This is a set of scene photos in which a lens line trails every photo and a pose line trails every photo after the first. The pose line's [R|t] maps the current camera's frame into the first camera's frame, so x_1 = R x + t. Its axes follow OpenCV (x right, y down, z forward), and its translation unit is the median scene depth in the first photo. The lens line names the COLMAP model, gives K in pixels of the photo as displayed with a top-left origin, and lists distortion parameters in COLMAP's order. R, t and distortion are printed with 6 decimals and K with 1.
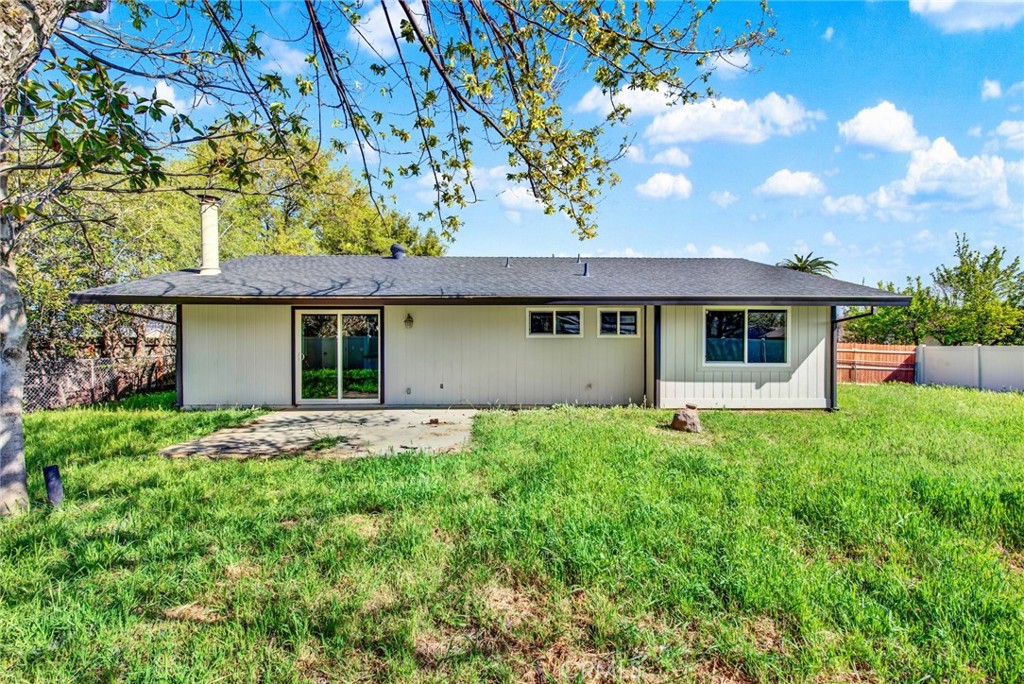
lens RADIAL K [[418.1, 0, 511.5], [0, 418.1, 345.3], [0, 0, 1]] dist [0.002436, -0.002240]
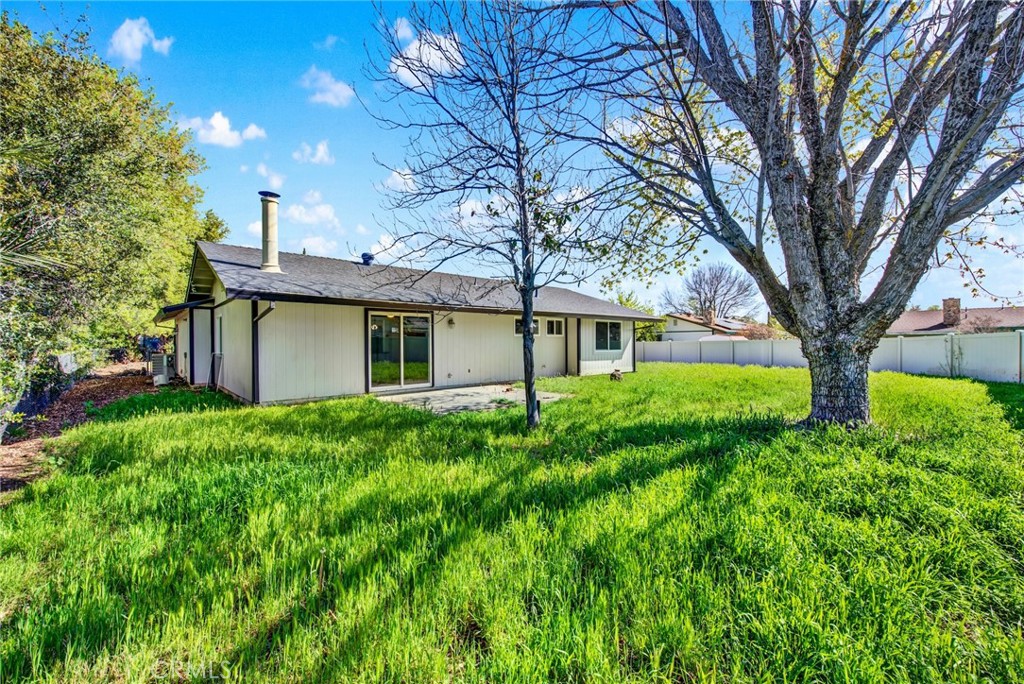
lens RADIAL K [[418.1, 0, 512.3], [0, 418.1, 342.4], [0, 0, 1]] dist [0.002436, -0.002240]
pose [[0.745995, -0.005060, 0.665933, -0.988380], [0.006966, 0.999976, -0.000204, 0.005445], [-0.665915, 0.004791, 0.746012, -0.129660]]
